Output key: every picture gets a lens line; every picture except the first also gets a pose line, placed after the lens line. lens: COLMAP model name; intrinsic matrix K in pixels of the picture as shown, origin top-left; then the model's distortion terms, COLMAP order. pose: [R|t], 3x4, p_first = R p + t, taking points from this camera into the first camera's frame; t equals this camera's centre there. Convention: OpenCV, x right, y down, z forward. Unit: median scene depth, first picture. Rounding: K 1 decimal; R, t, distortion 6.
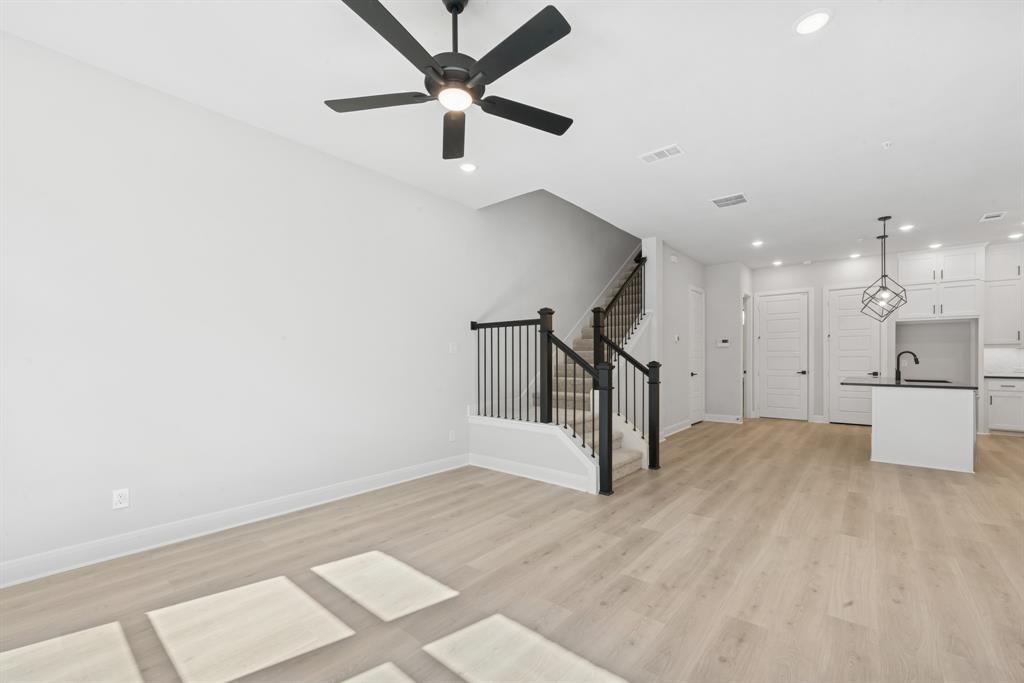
lens RADIAL K [[421.6, 0, 519.2], [0, 421.6, 360.6], [0, 0, 1]] dist [0.000386, -0.000302]
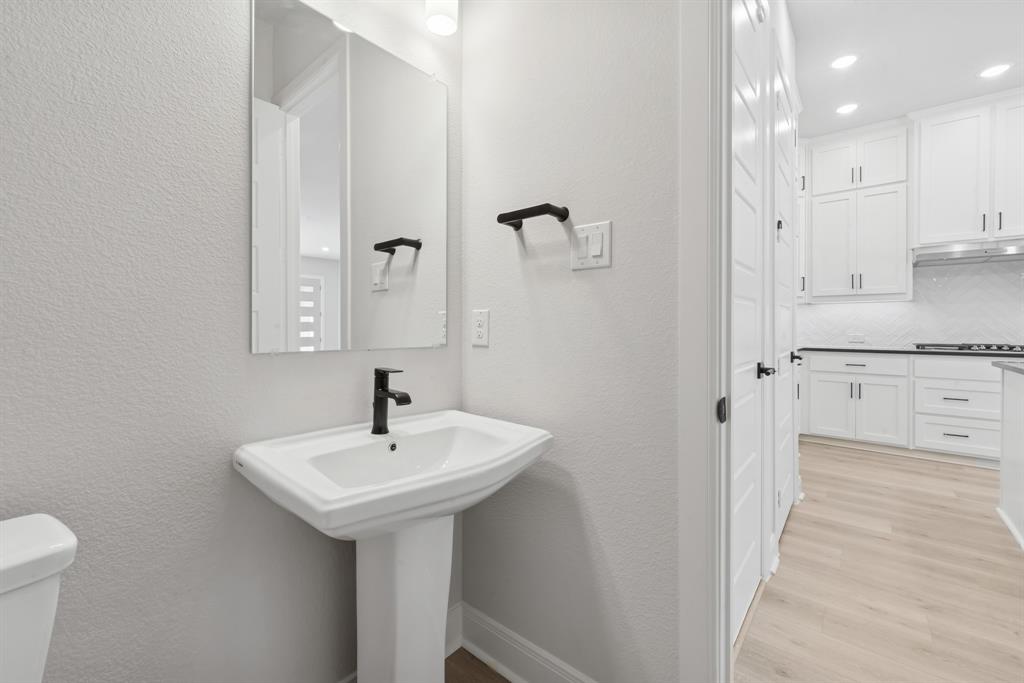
lens RADIAL K [[418.6, 0, 511.9], [0, 418.6, 327.5], [0, 0, 1]] dist [0.000419, -0.000061]
pose [[0.005264, 0.000916, 0.999986, 0.920289], [0.003443, 0.999994, -0.000935, 0.012931], [-0.999980, 0.003448, 0.005261, 2.277018]]
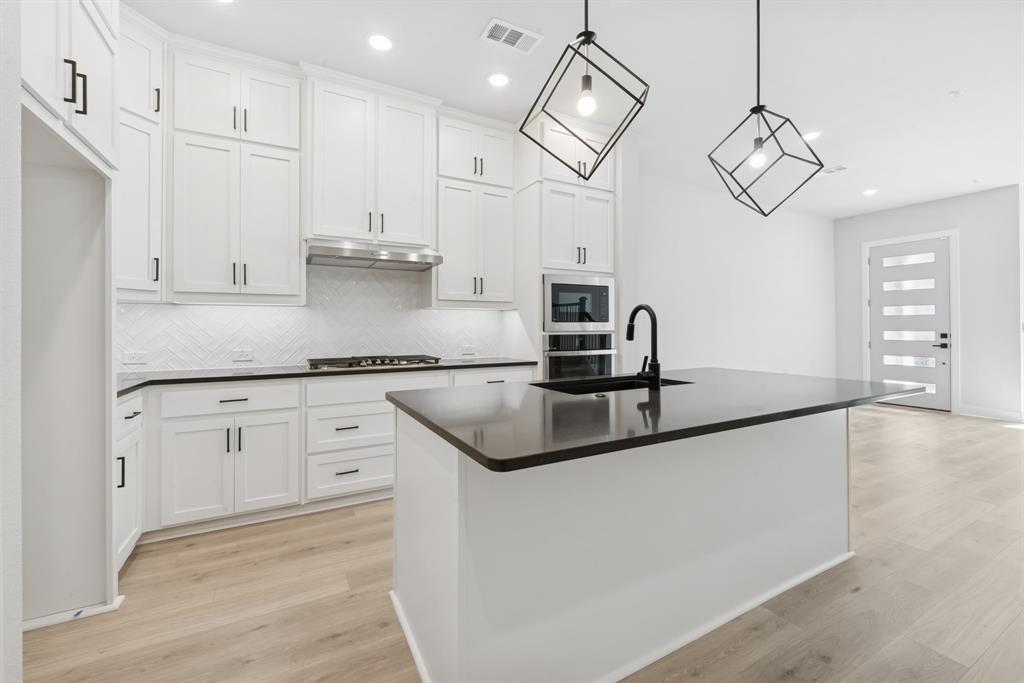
lens RADIAL K [[424.2, 0, 518.7], [0, 424.2, 320.7], [0, 0, 1]] dist [-0.000100, -0.000154]
pose [[-0.932049, 0.010106, 0.362191, 1.249127], [0.007965, 0.999941, -0.007404, -0.010284], [-0.362244, -0.004016, -0.932075, 1.938959]]
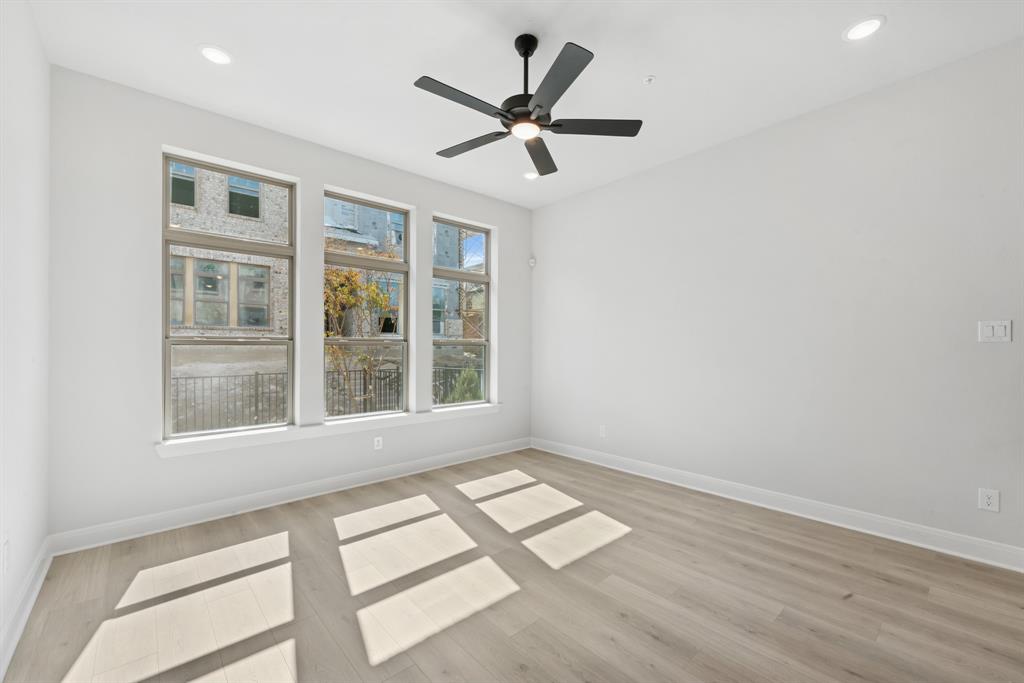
lens RADIAL K [[418.4, 0, 513.4], [0, 418.4, 348.8], [0, 0, 1]] dist [0.000016, -0.000129]
pose [[-0.147320, 0.001475, -0.989088, 0.517100], [-0.005038, 0.999985, 0.002242, -0.006937], [0.989076, 0.005313, -0.147310, 0.585105]]
